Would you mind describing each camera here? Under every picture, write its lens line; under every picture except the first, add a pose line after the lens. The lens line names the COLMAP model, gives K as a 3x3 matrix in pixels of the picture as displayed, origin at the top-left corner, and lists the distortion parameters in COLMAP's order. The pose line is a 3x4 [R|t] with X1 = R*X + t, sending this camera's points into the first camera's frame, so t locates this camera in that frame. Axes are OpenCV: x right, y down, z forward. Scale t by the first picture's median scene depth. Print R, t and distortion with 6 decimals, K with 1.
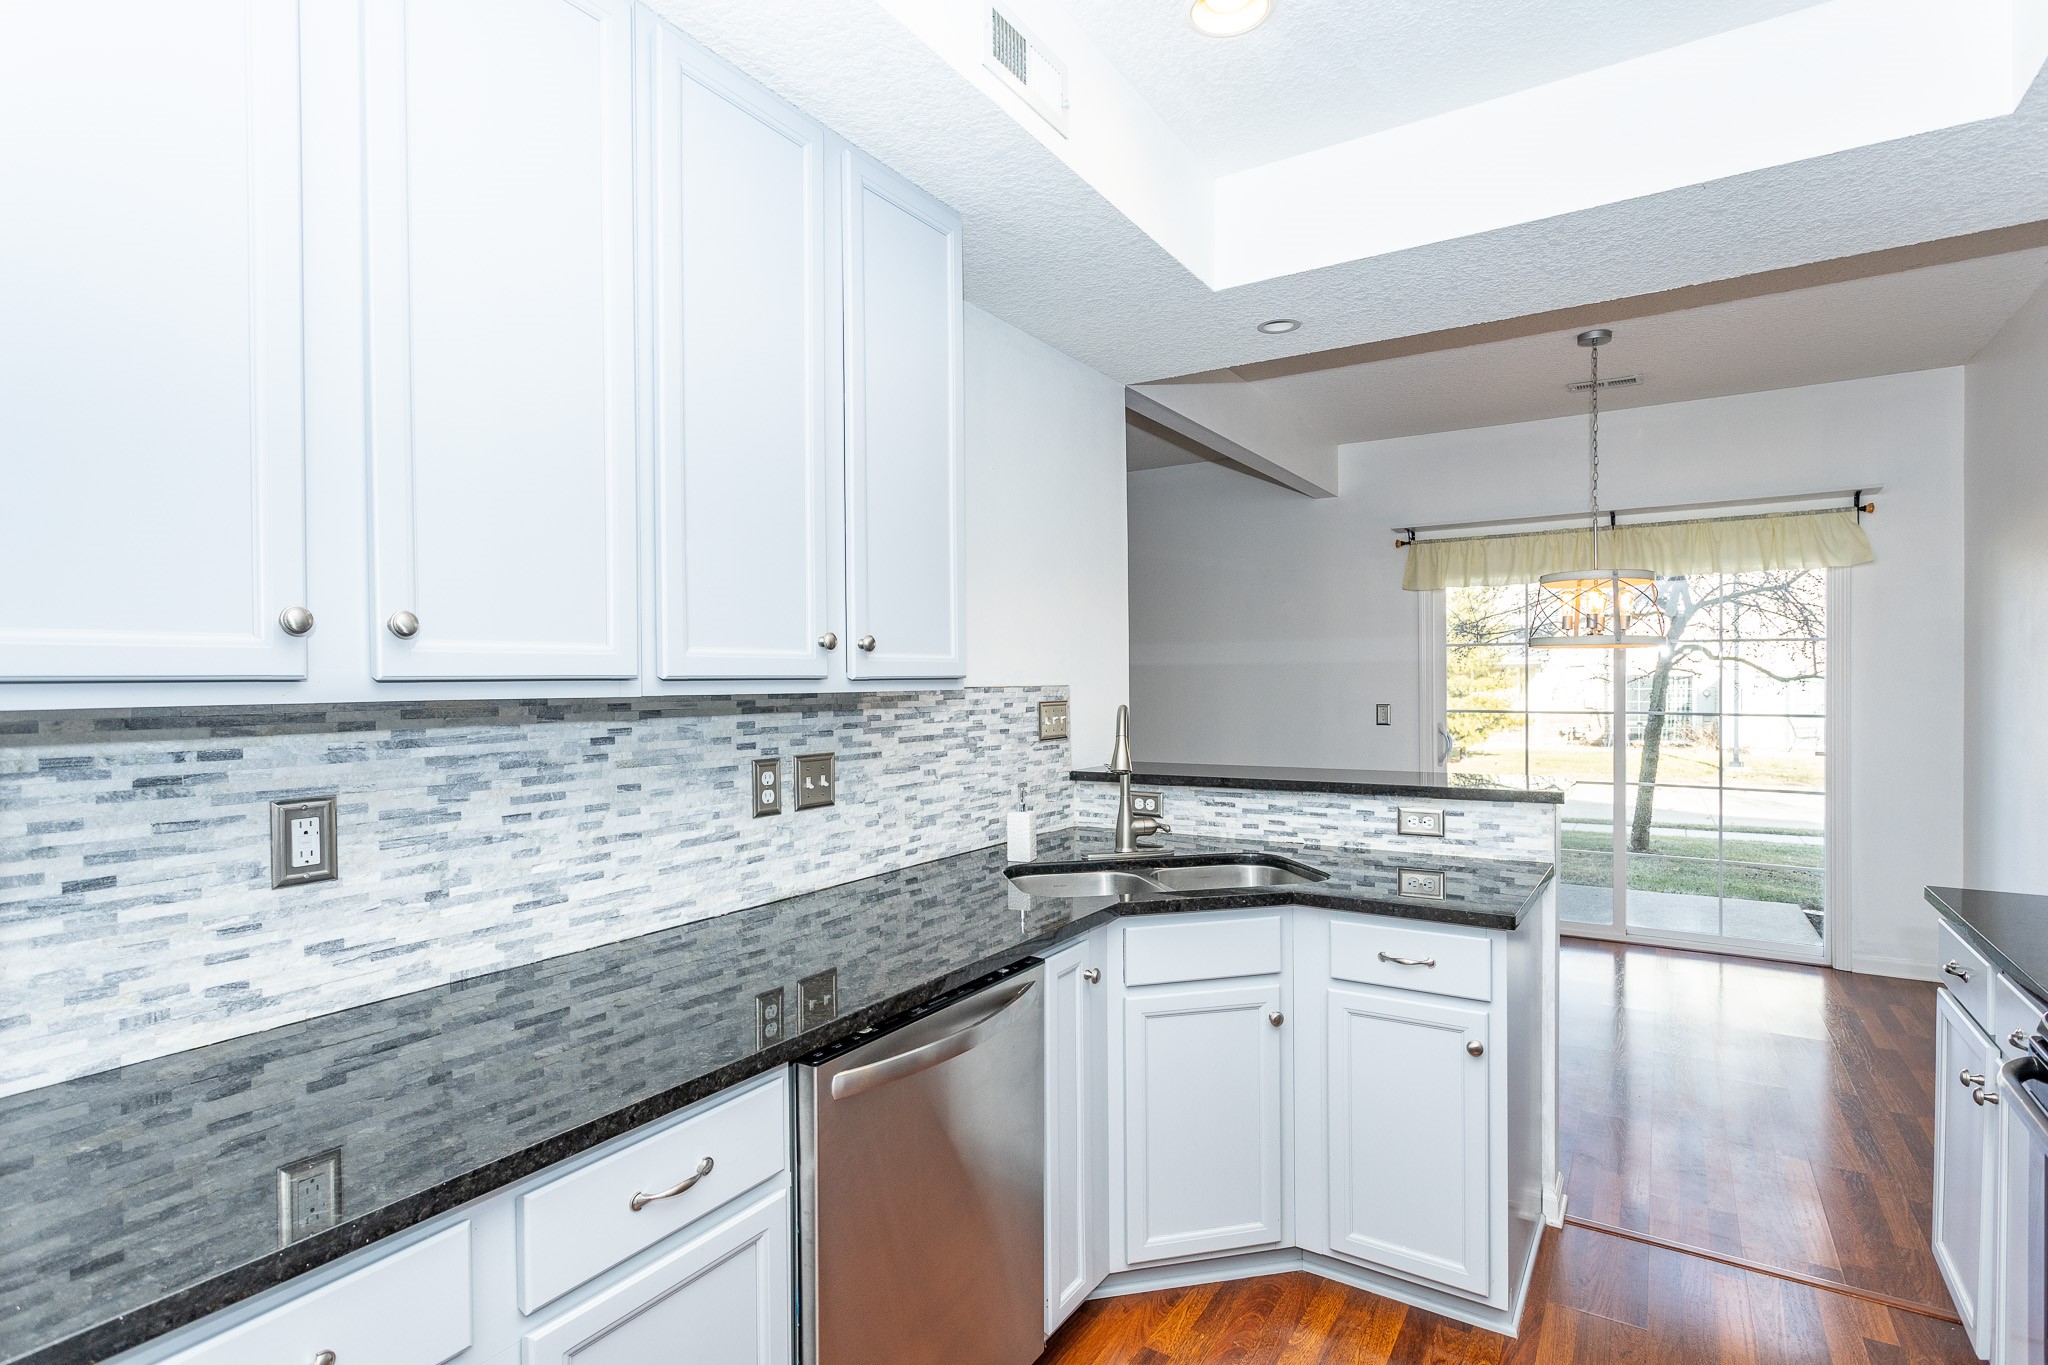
lens RADIAL K [[1005.5, 0, 1028.0], [0, 1005.5, 691.1], [0, 0, 1]] dist [-0.004679, 0.002492]
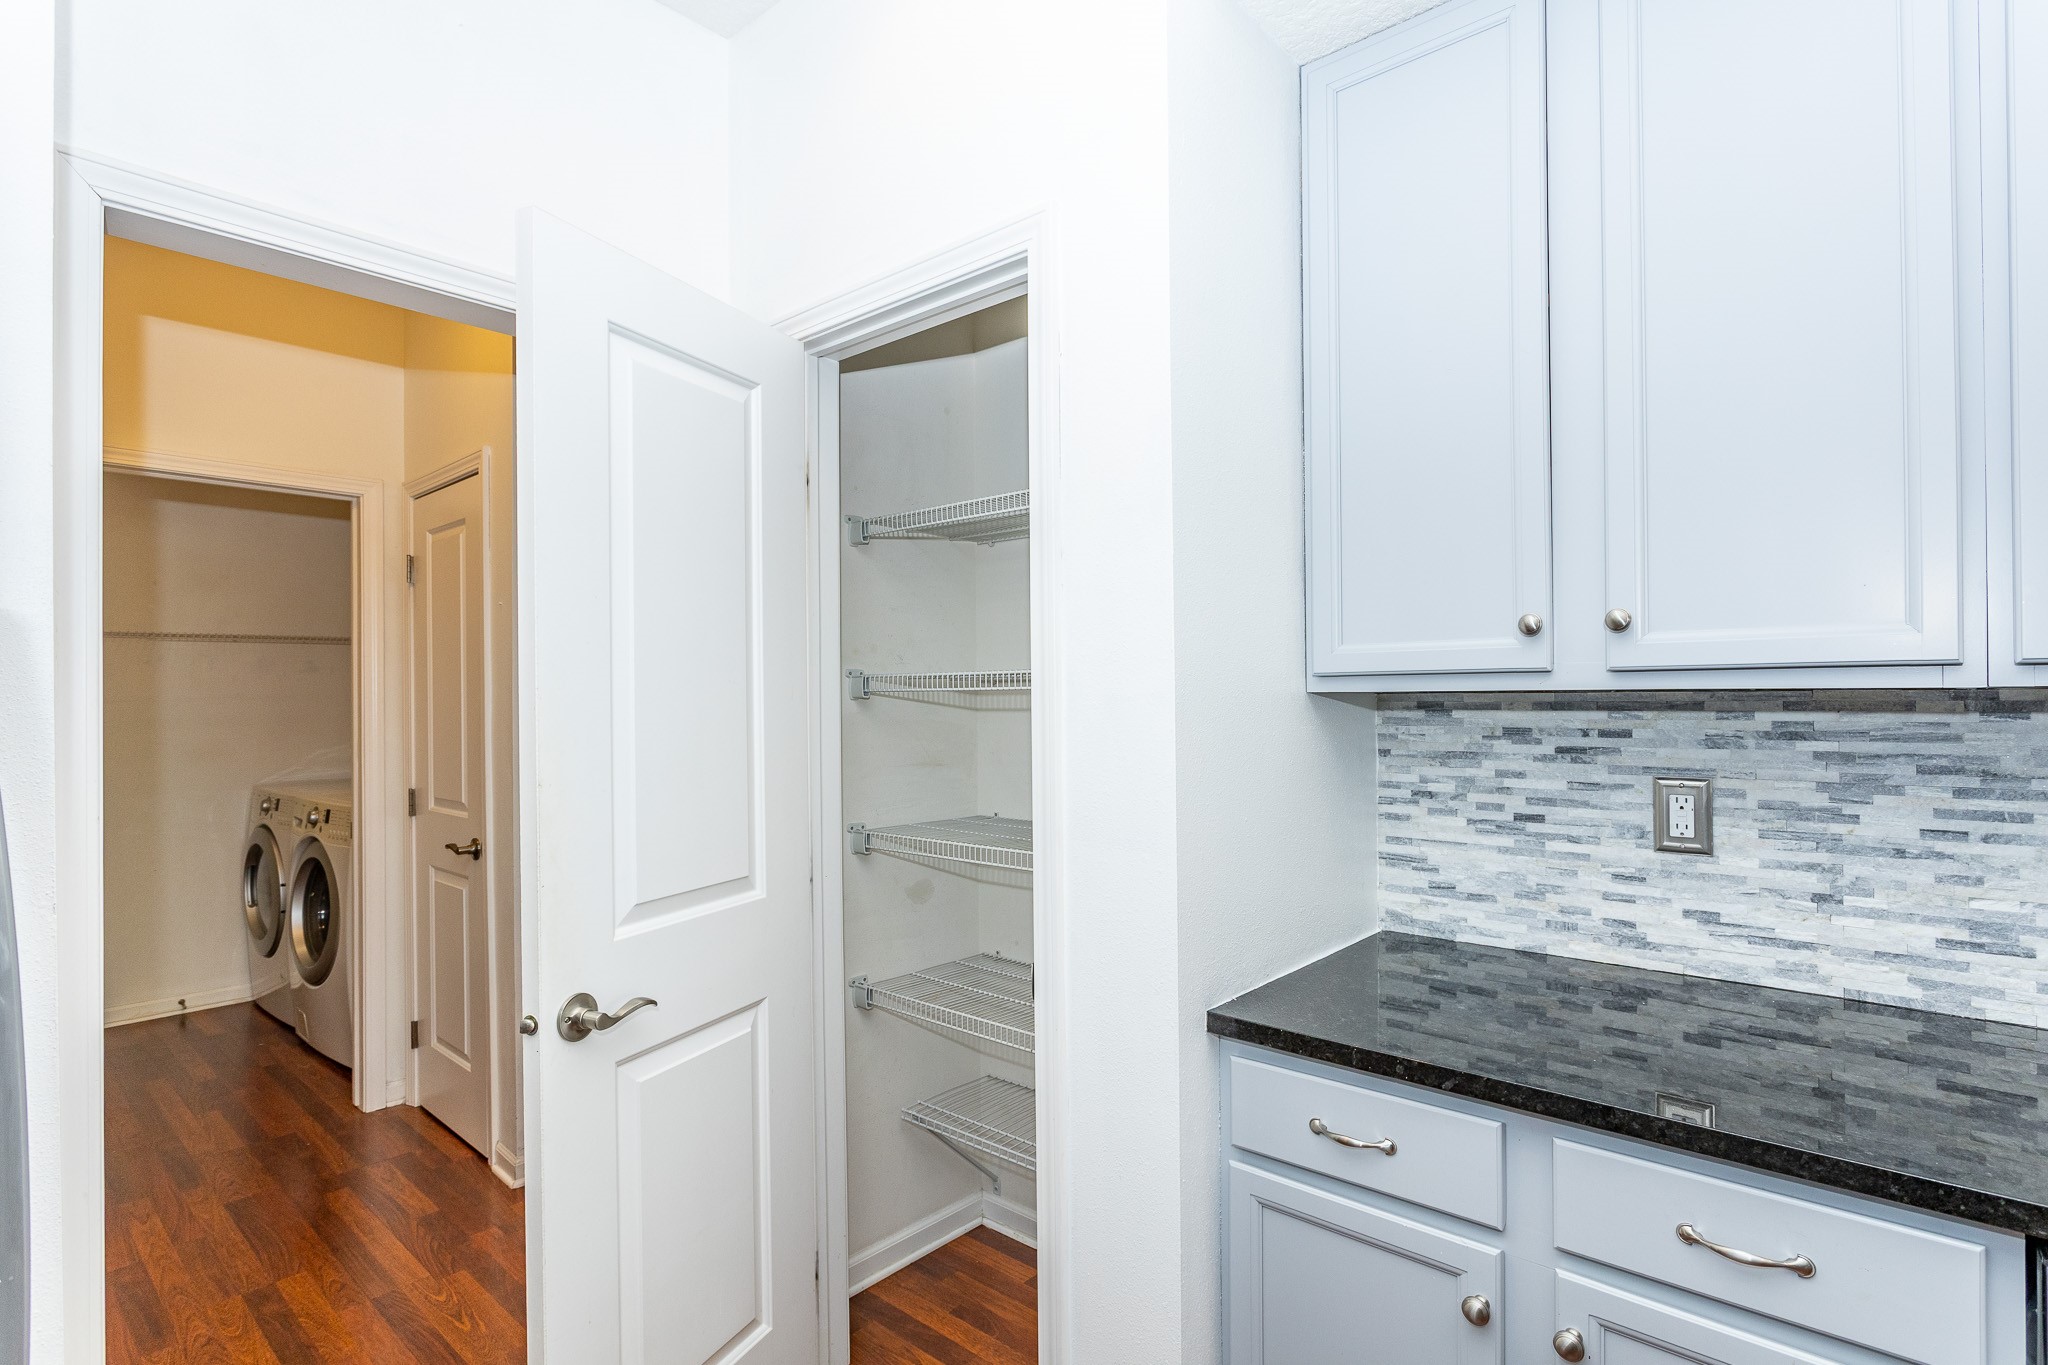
lens RADIAL K [[1001.4, 0, 1024.0], [0, 1001.4, 682.5], [0, 0, 1]] dist [-0.016177, 0.003706]
pose [[-0.157221, -0.004754, -0.987552, 0.442903], [-0.005201, 0.999979, -0.003986, 0.007890], [0.987550, 0.004510, -0.157242, 0.395976]]
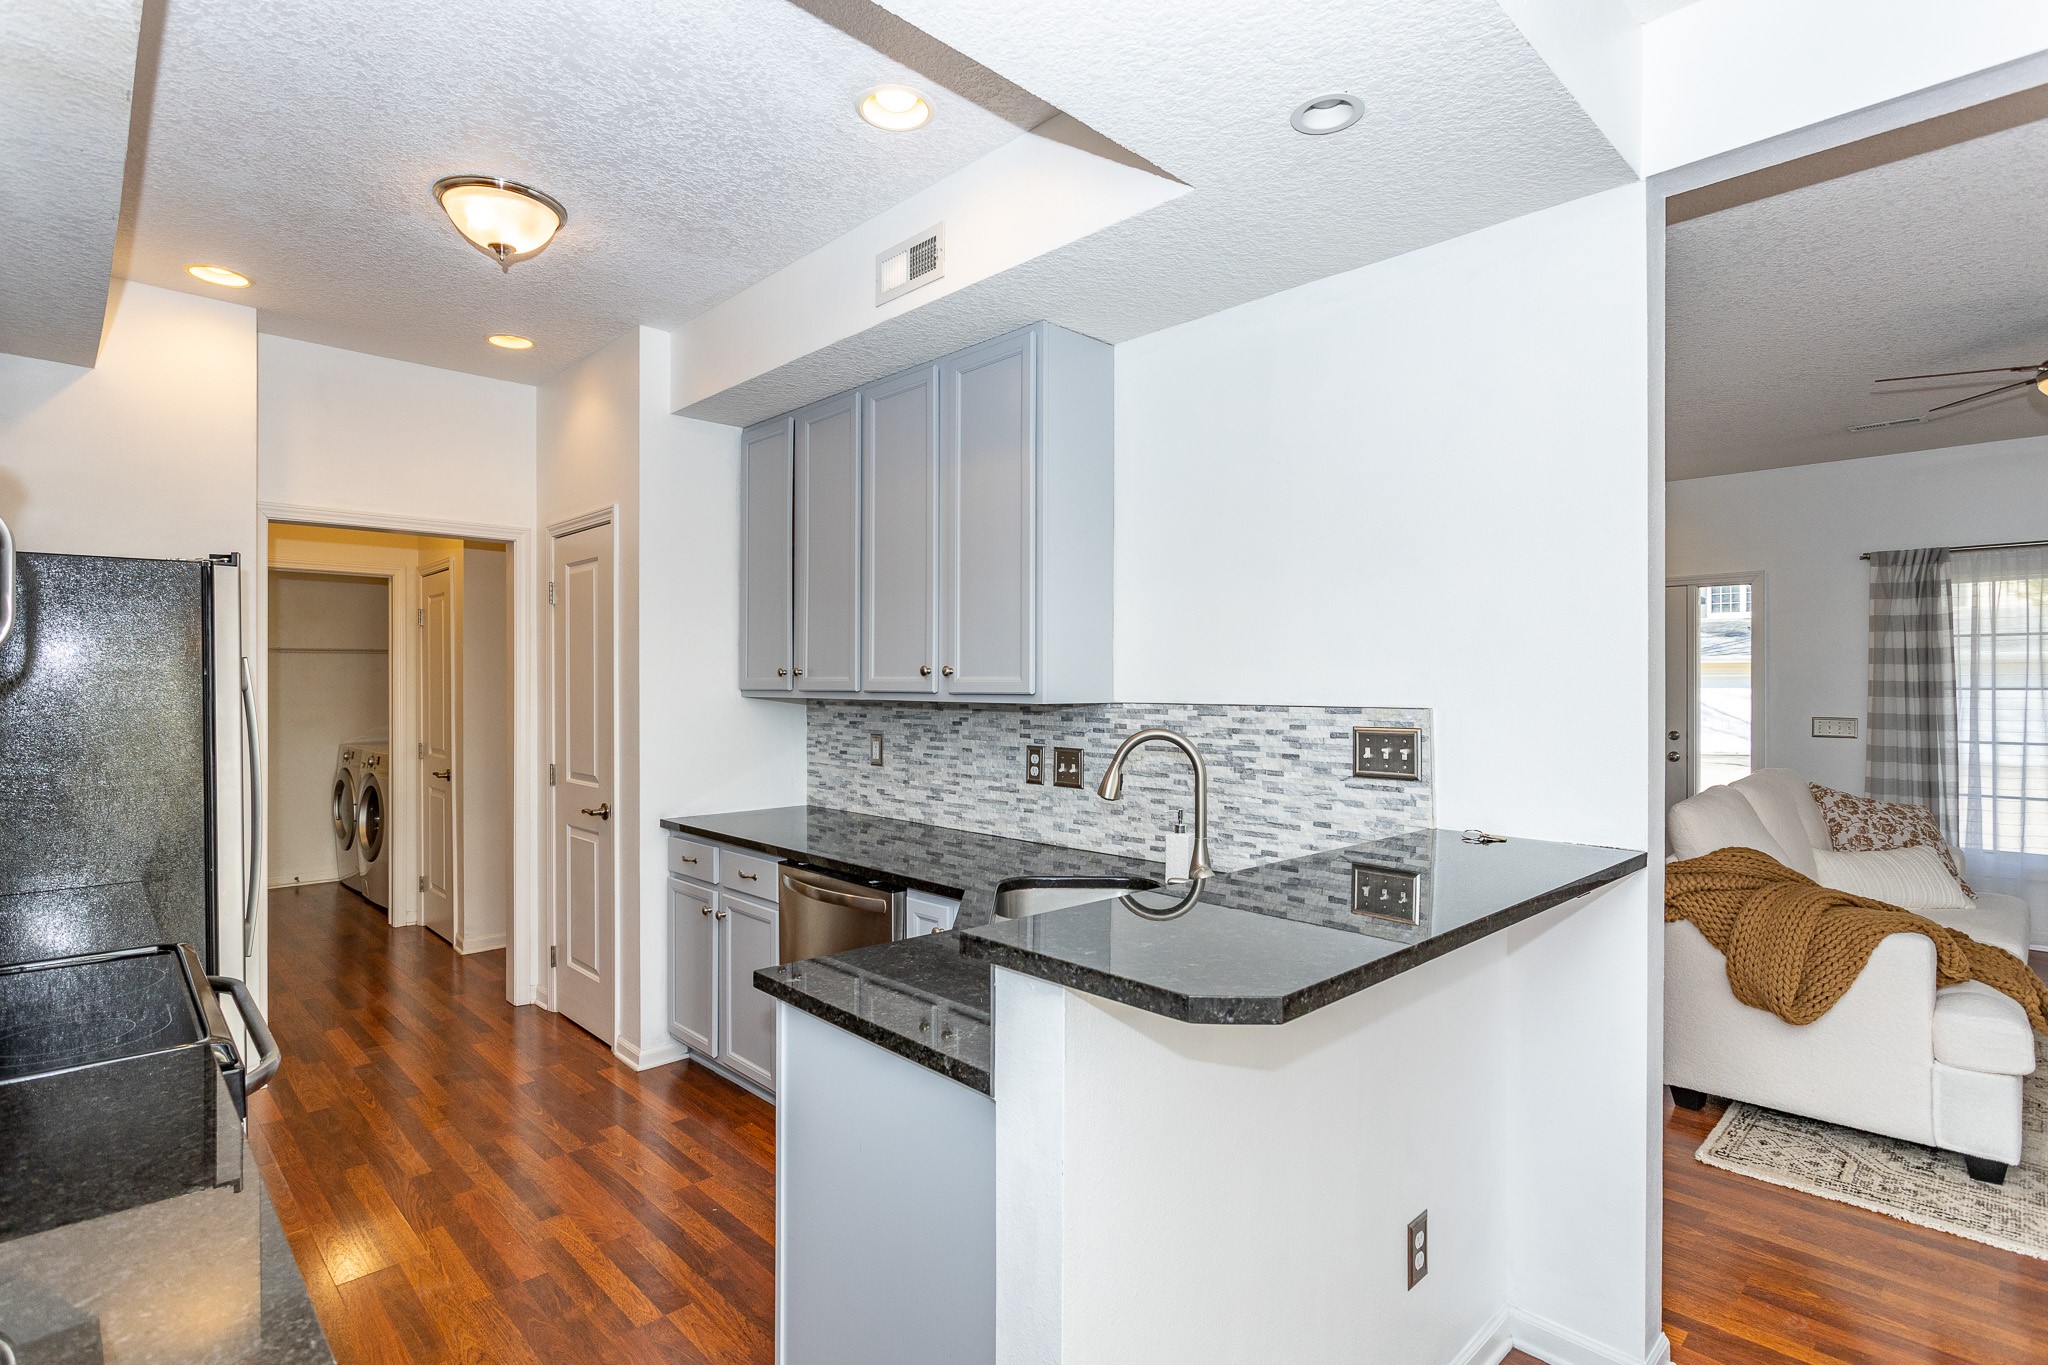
lens RADIAL K [[1001.4, 0, 1024.0], [0, 1001.4, 682.5], [0, 0, 1]] dist [-0.016177, 0.003706]
pose [[-0.233053, 0.003506, -0.972458, 1.606574], [-0.014050, 0.999877, 0.006972, -0.050004], [0.972363, 0.015288, -0.232975, 1.786349]]
